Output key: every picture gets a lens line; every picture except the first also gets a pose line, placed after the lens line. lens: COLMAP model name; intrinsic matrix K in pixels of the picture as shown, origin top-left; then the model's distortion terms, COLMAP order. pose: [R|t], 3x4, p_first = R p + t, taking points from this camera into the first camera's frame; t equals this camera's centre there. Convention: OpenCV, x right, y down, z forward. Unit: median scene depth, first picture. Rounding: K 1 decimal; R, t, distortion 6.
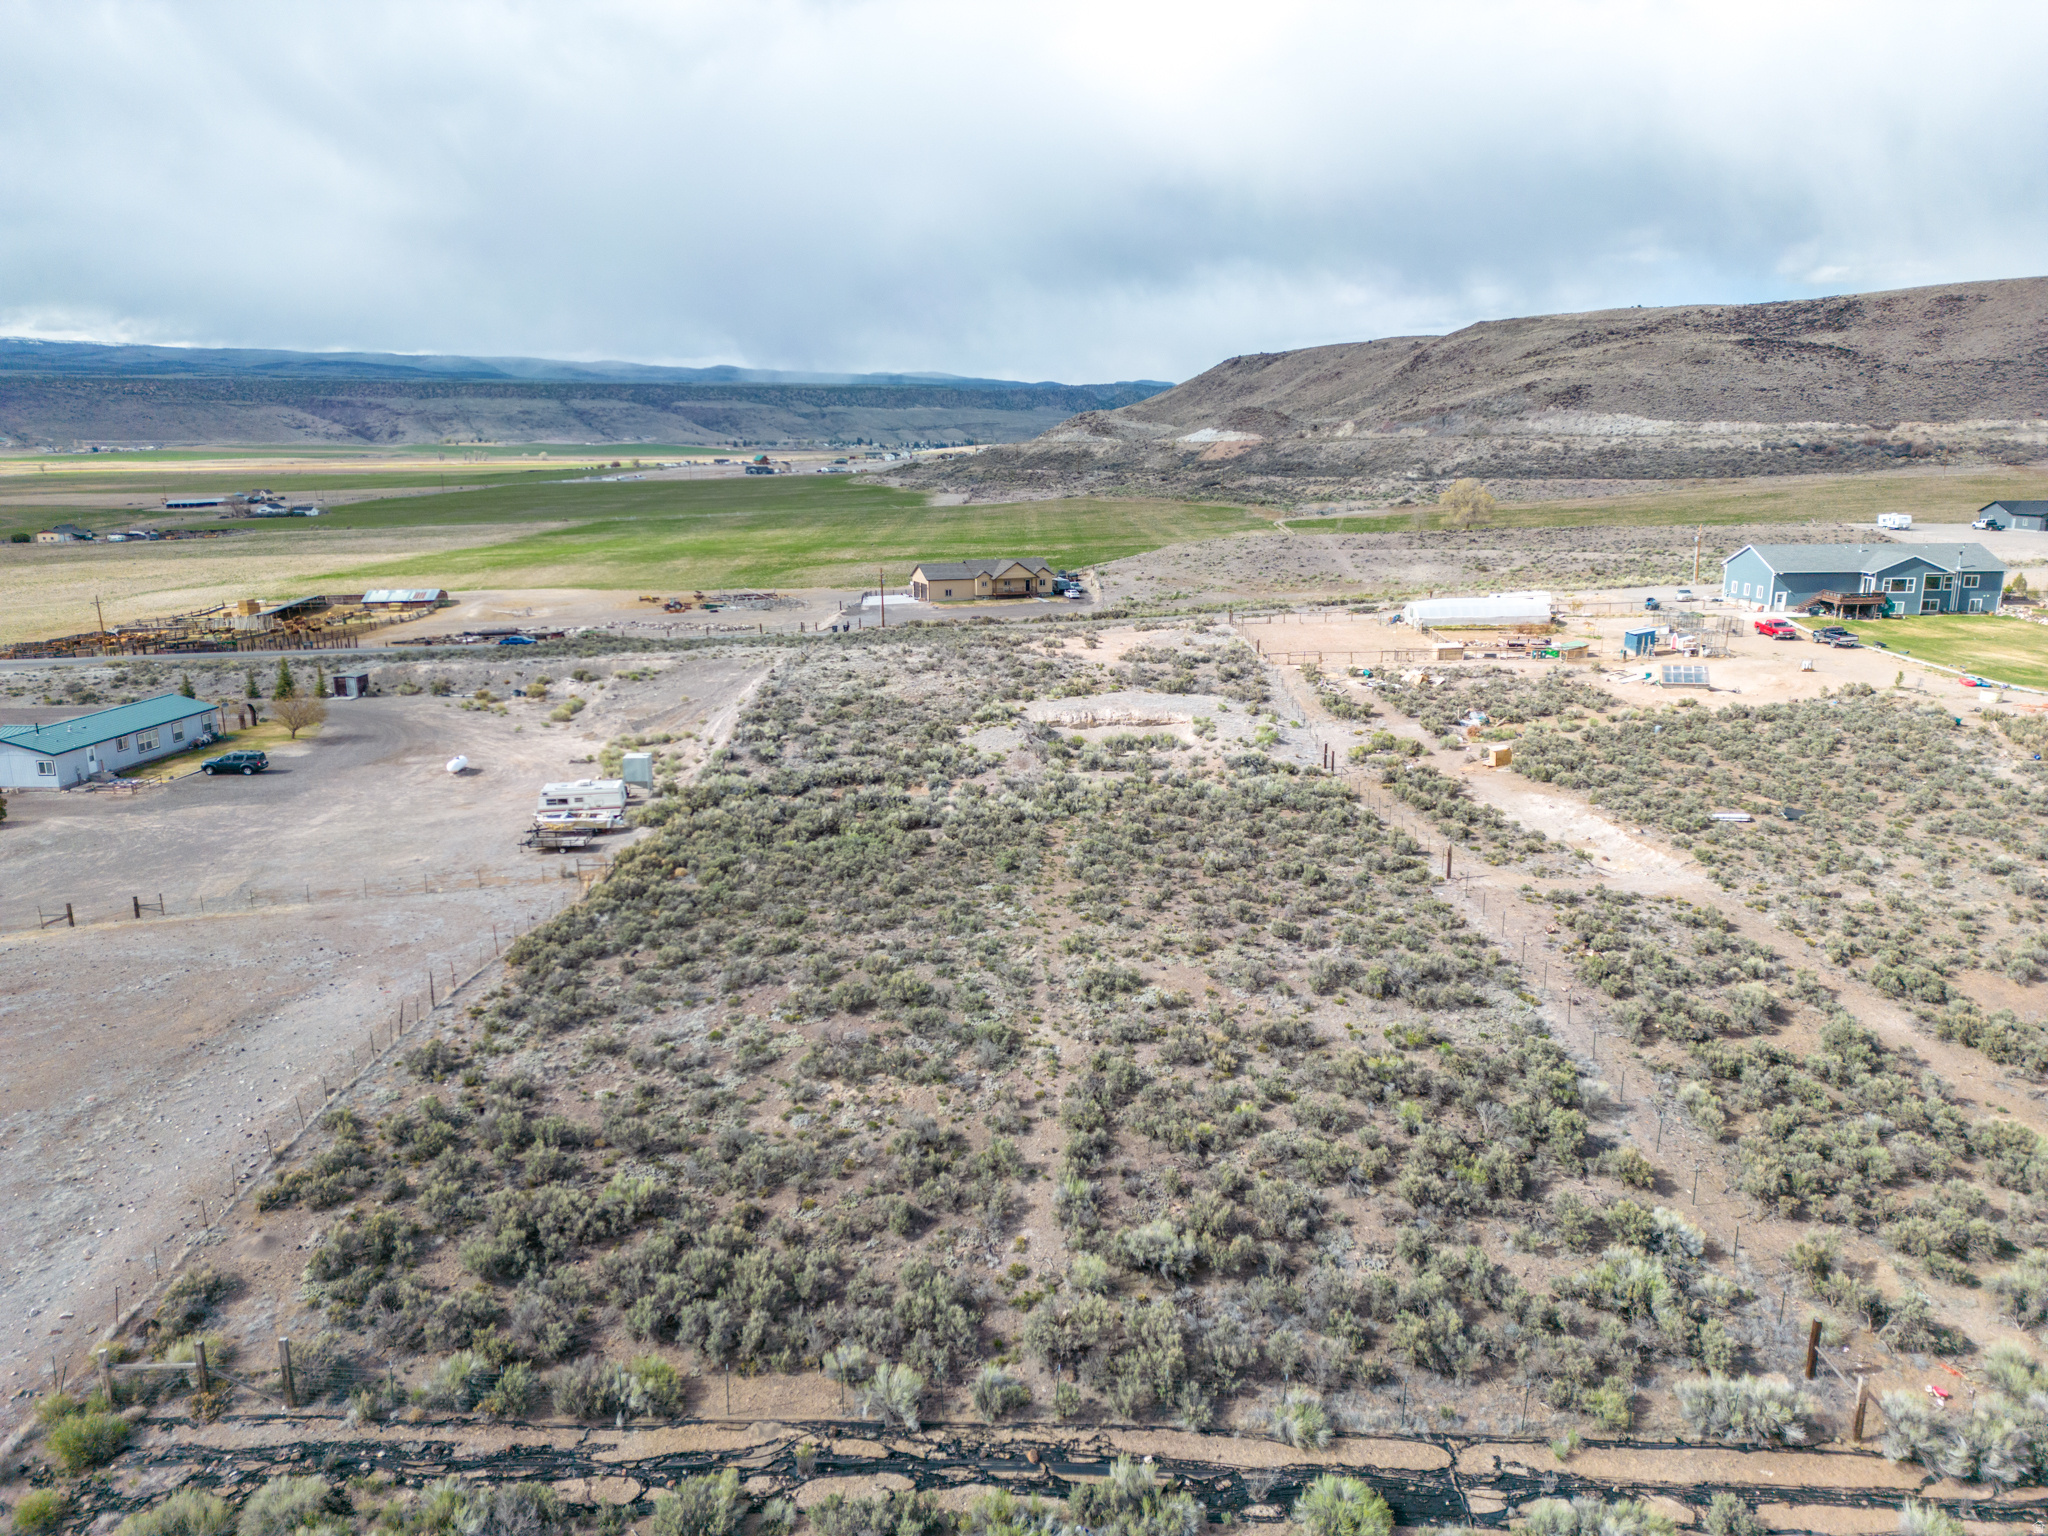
lens RADIAL K [[1415.8, 0, 1023.6], [0, 1415.8, 760.6], [0, 0, 1]] dist [0.088929, -0.083043]
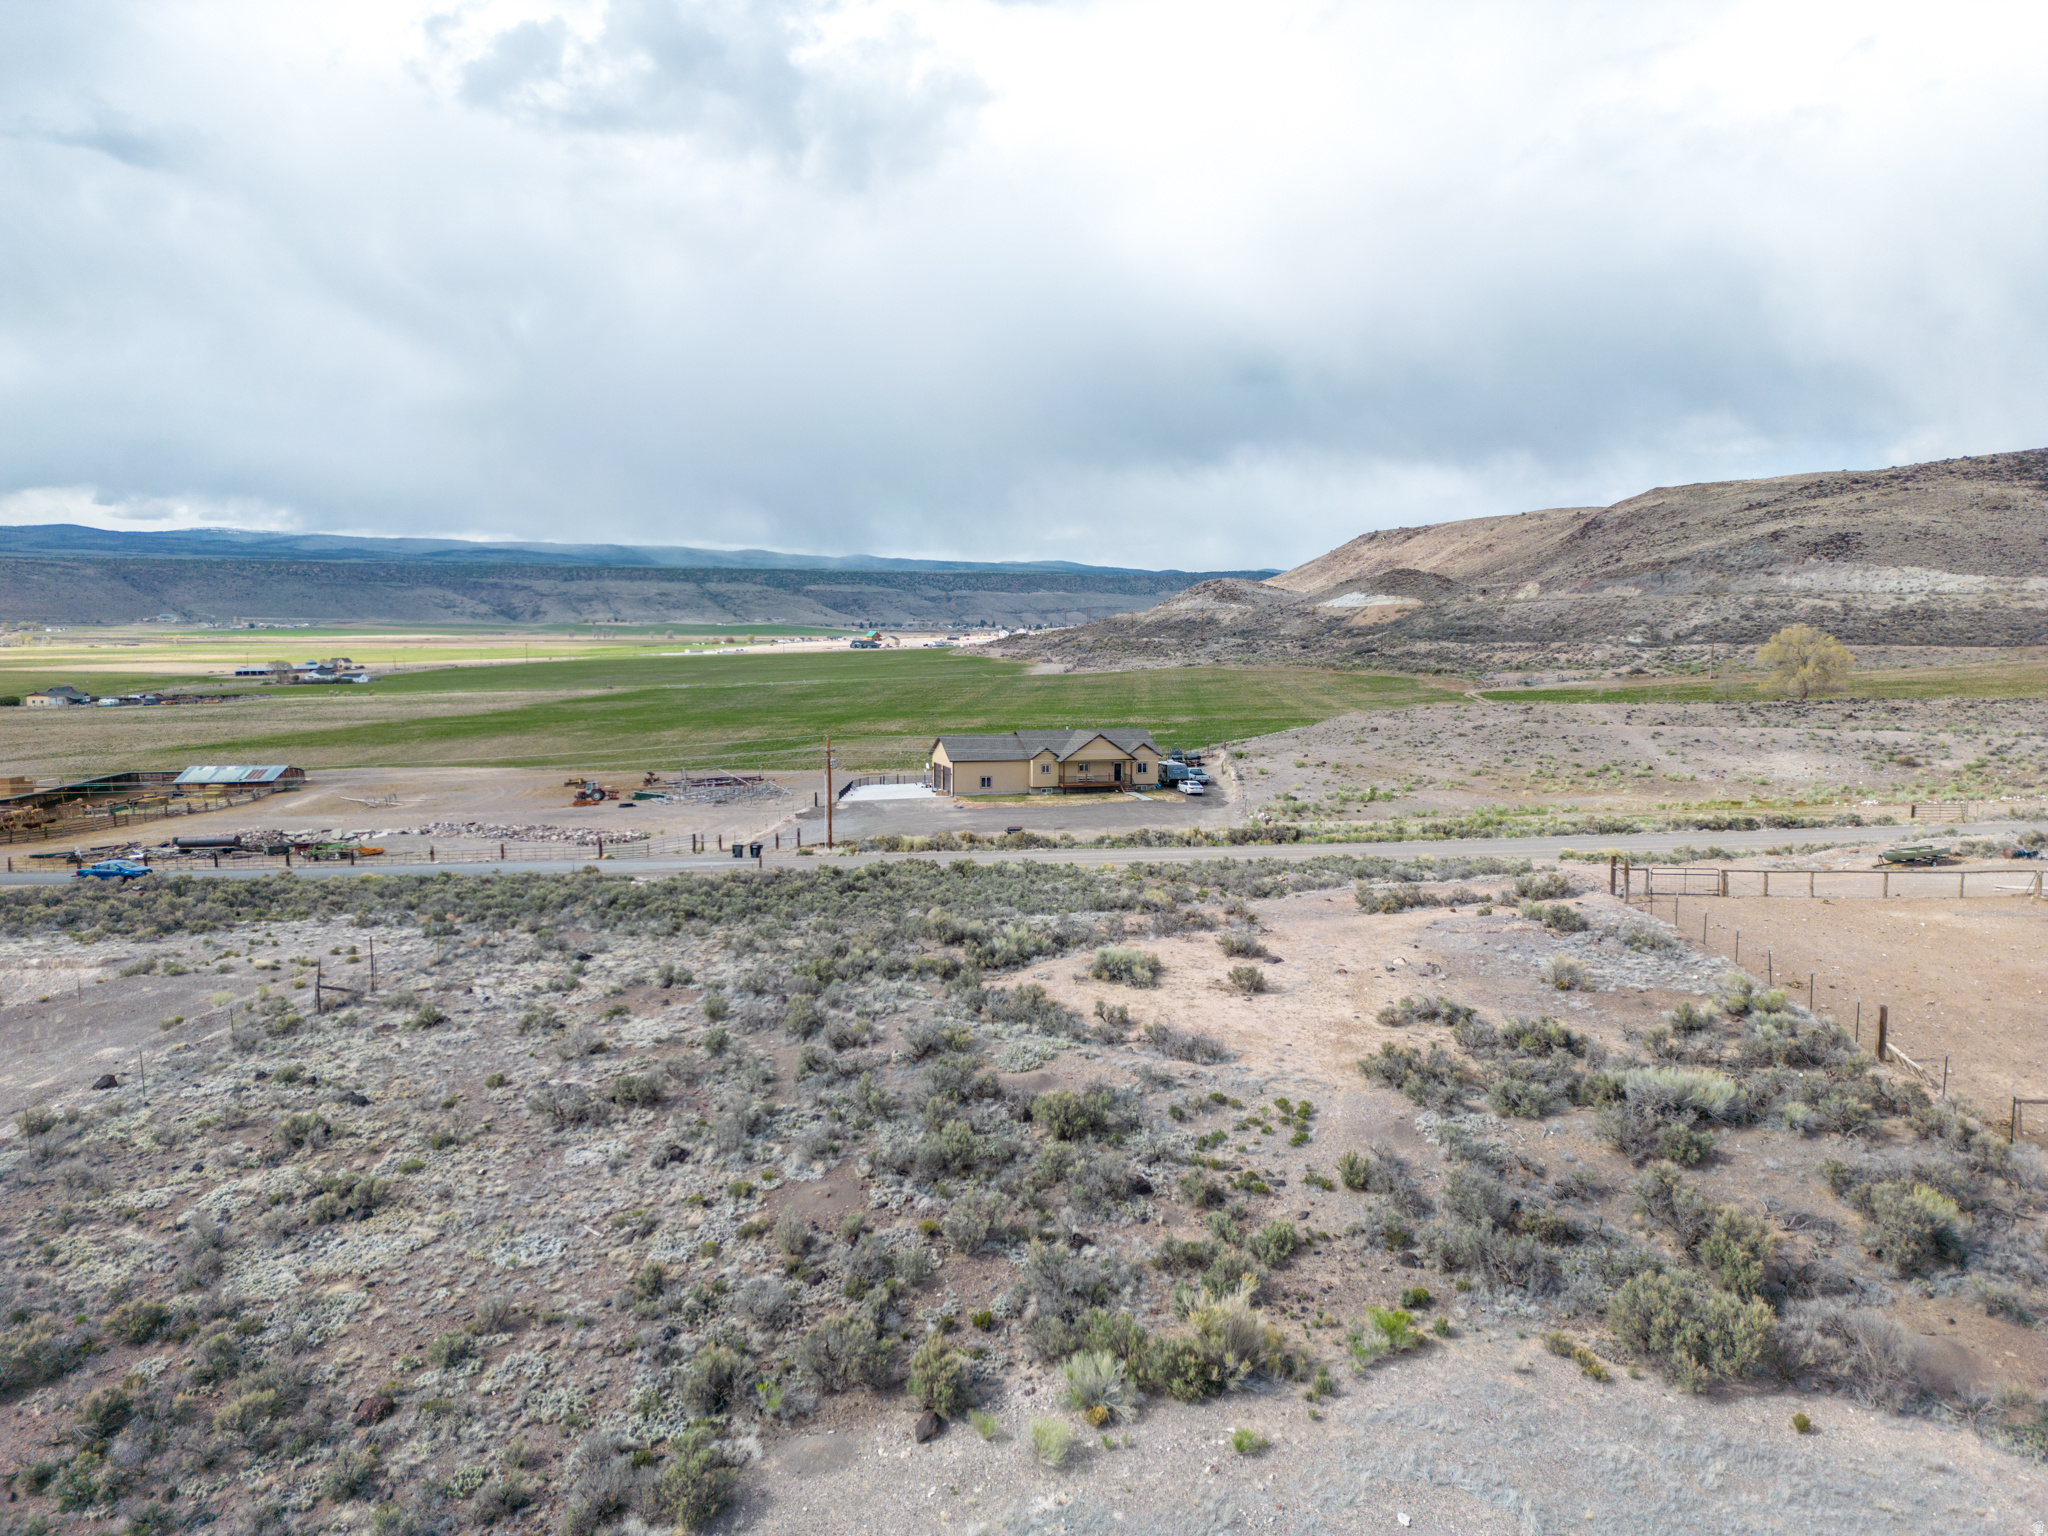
lens RADIAL K [[1415.8, 0, 1023.6], [0, 1415.8, 760.6], [0, 0, 1]] dist [0.088929, -0.083043]
pose [[0.996219, 0.017646, -0.085069, 0.006650], [-0.028271, 0.991709, -0.125358, -0.023816], [0.082152, 0.127289, 0.988458, 0.184016]]
